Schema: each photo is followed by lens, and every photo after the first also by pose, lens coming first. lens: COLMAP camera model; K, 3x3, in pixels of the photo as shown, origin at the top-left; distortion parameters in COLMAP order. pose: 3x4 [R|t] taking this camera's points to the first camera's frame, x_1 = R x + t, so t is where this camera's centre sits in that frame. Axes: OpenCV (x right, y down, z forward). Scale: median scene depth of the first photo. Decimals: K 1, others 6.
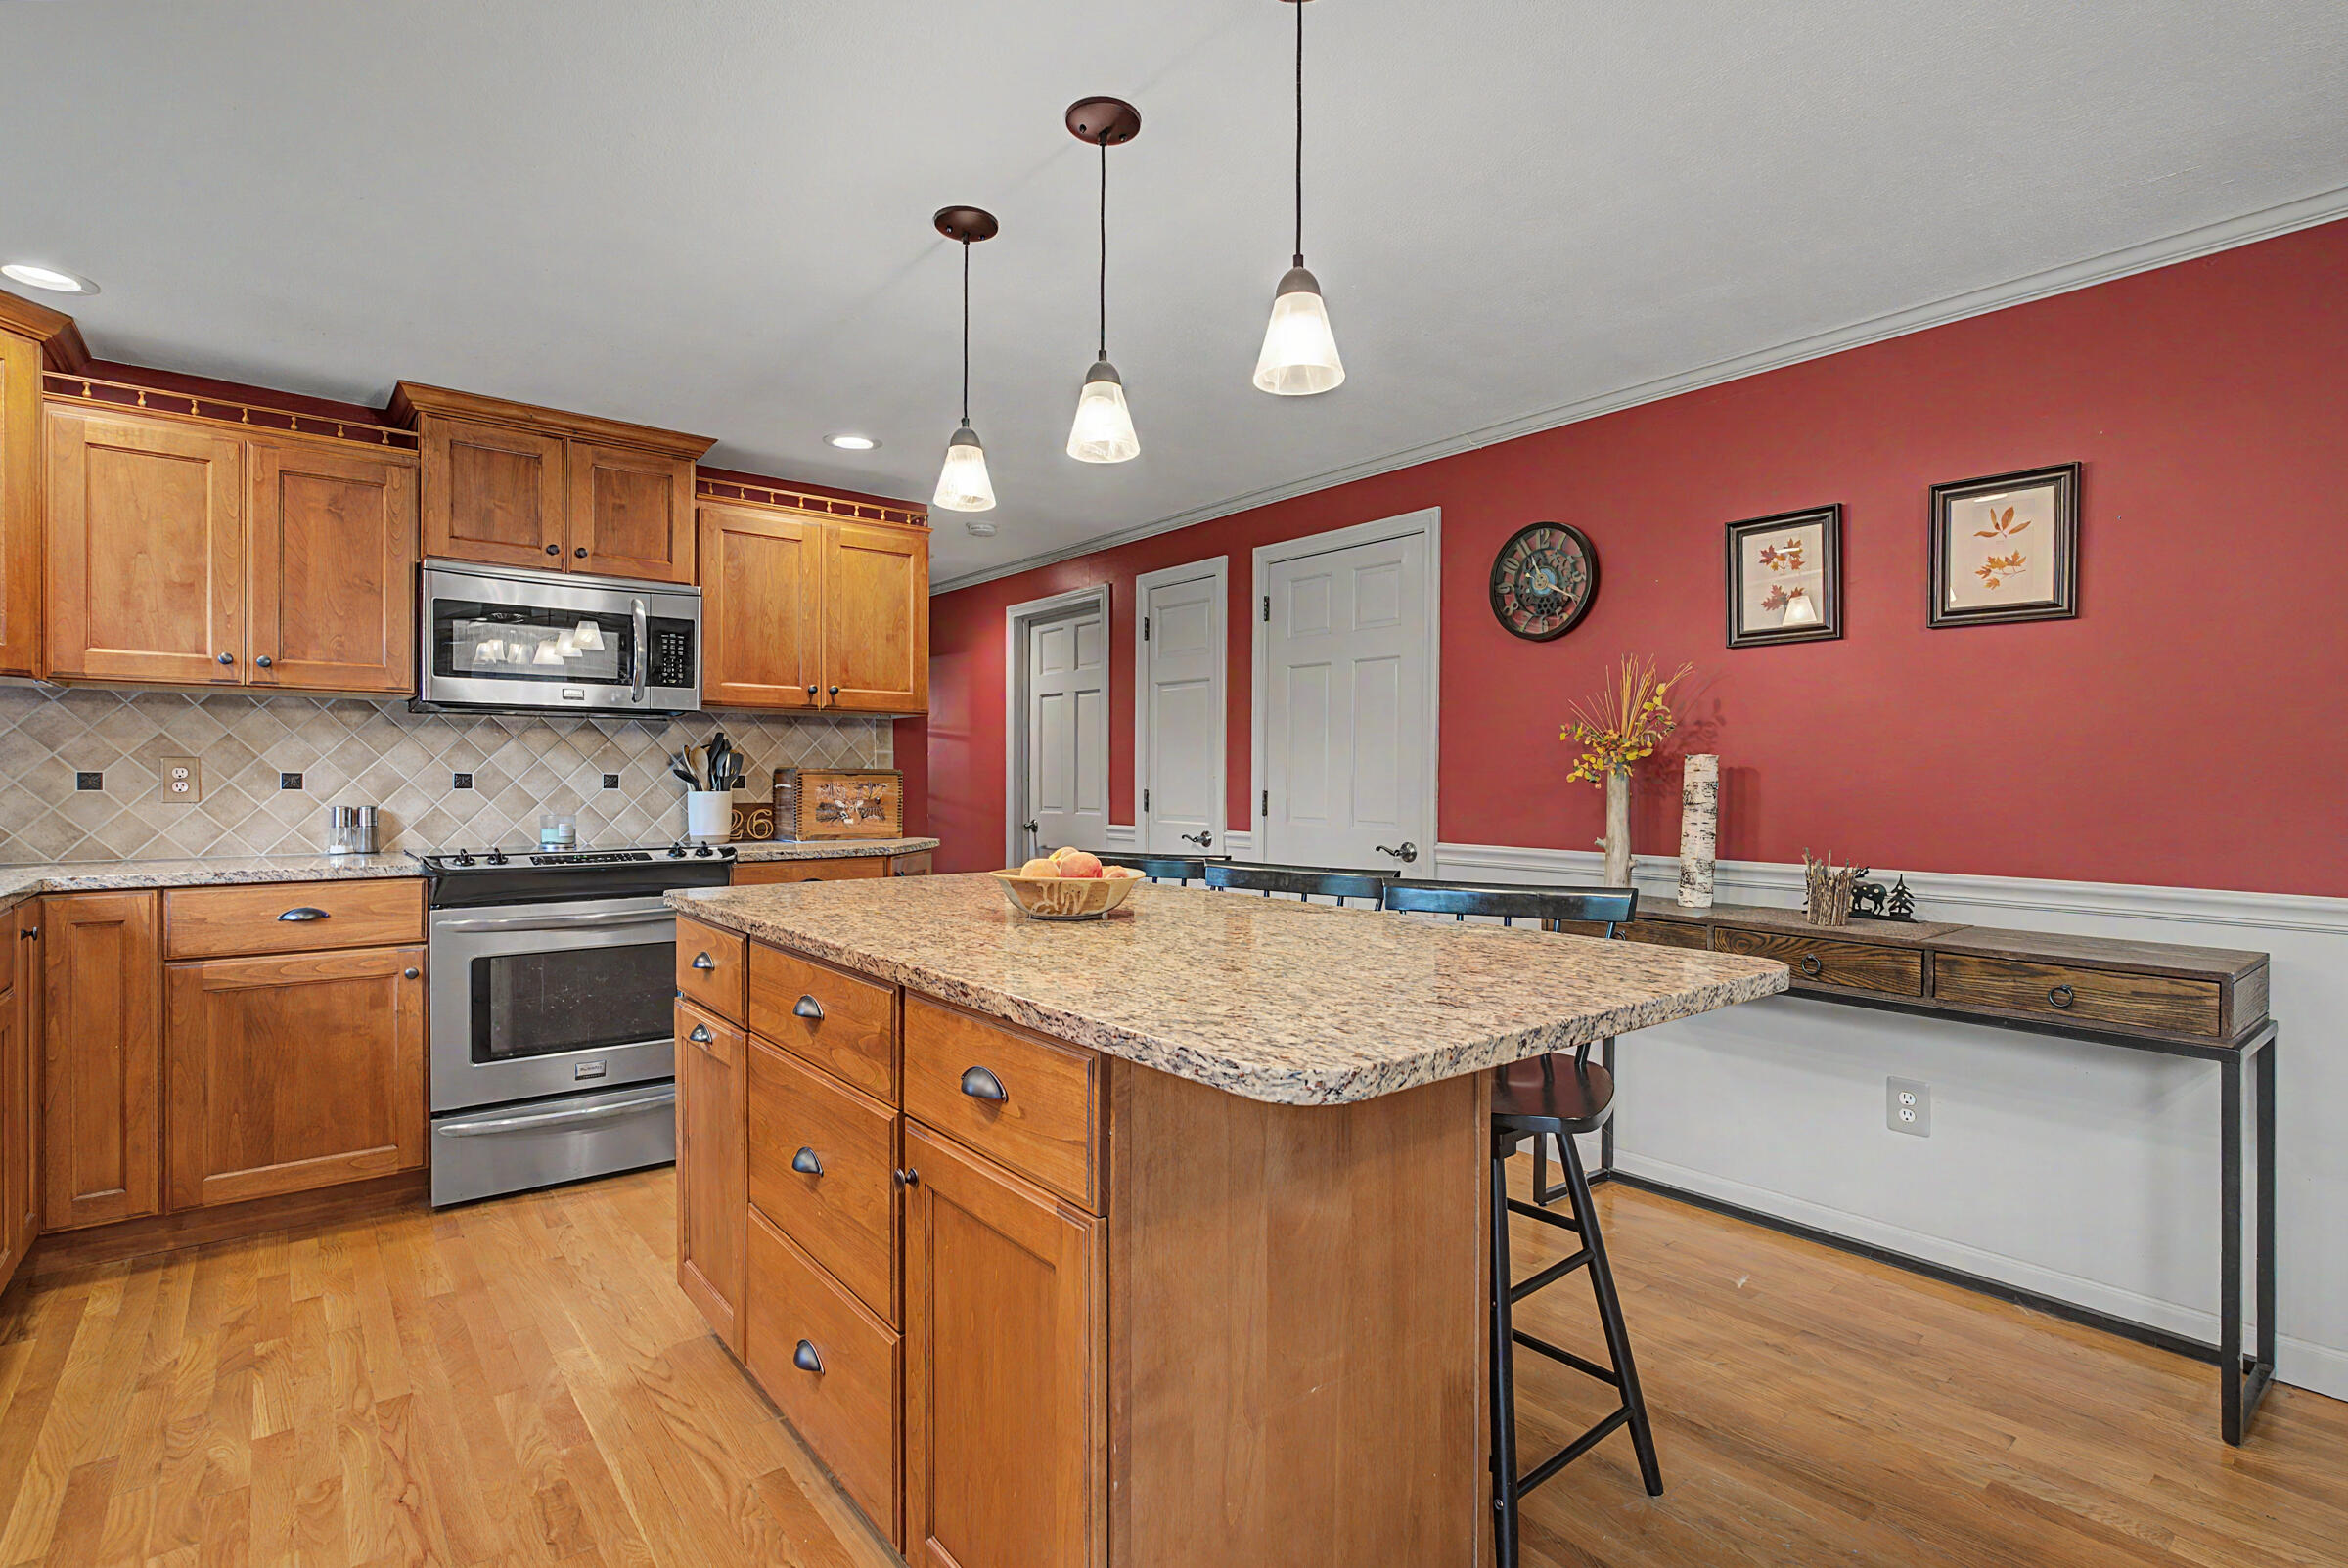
lens RADIAL K [[1141.8, 0, 1190.1], [0, 1141.8, 773.6], [0, 0, 1]] dist [0.028150, 0.000897]
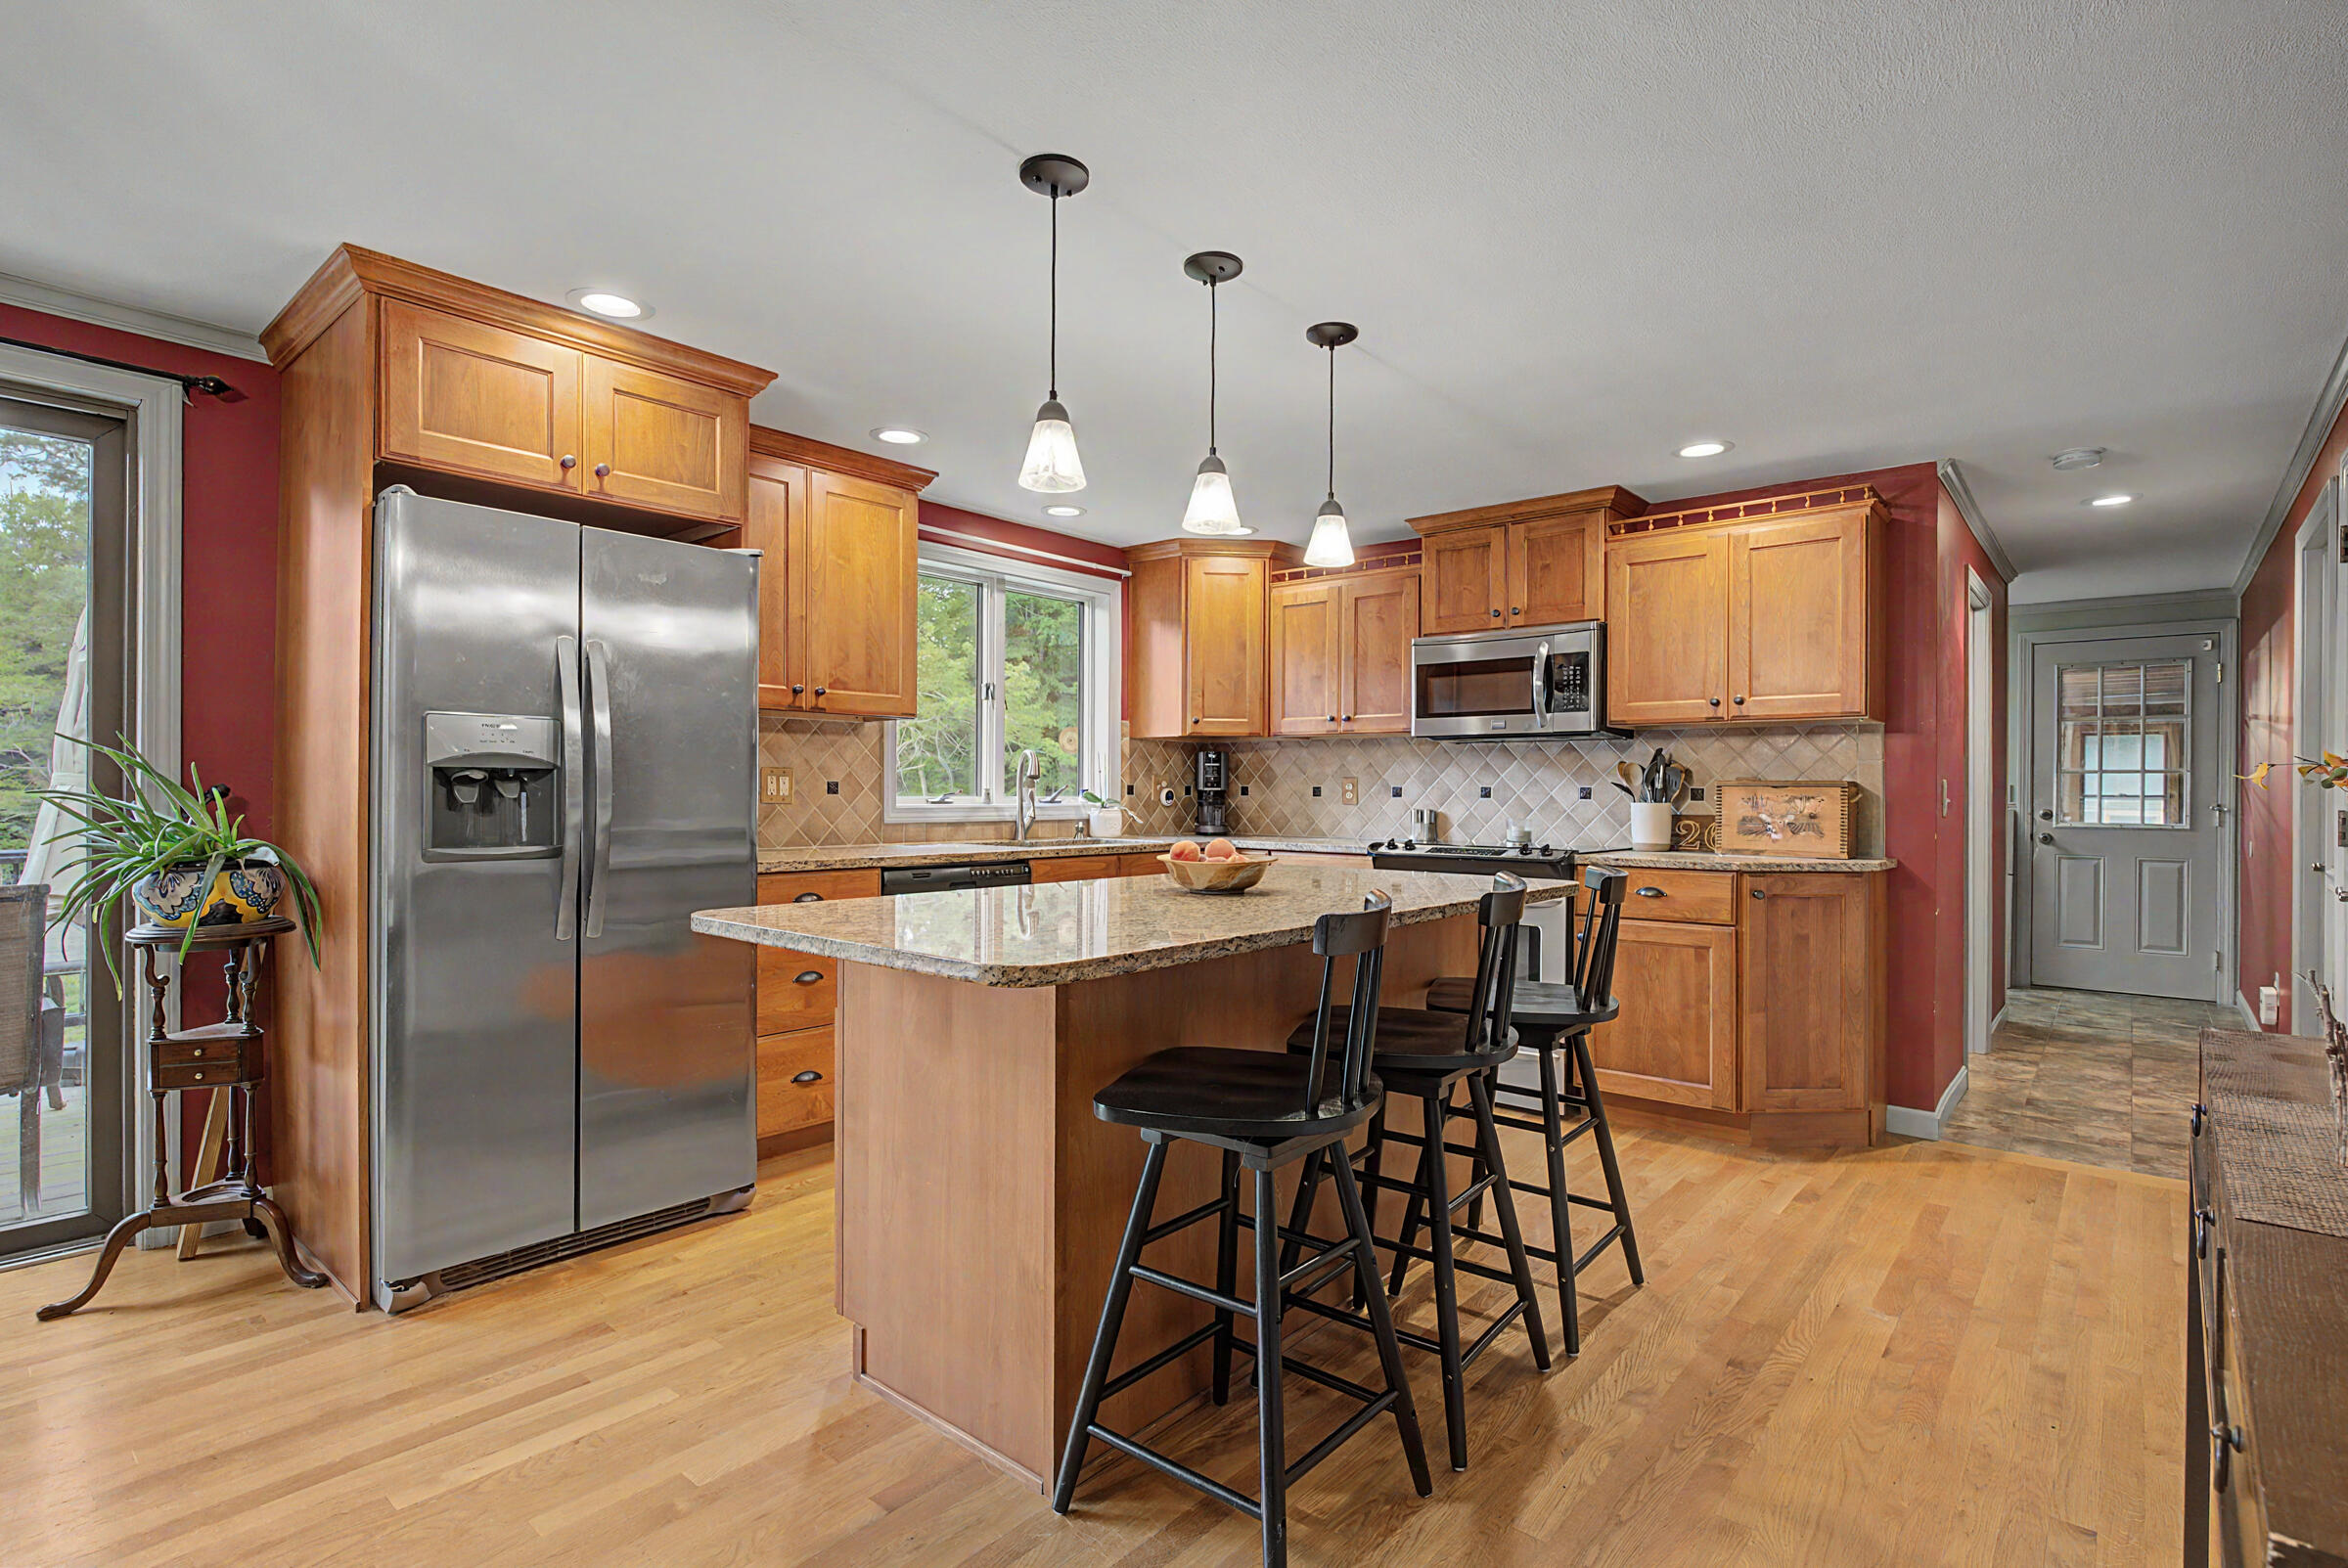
lens RADIAL K [[1141.8, 0, 1188.4], [0, 1141.8, 797.2], [0, 0, 1]] dist [0.028150, 0.000897]
pose [[0.202696, -0.002184, -0.979239, 0.599178], [-0.009211, 0.999949, -0.004137, 0.019689], [0.979198, 0.009858, 0.202665, 0.380510]]
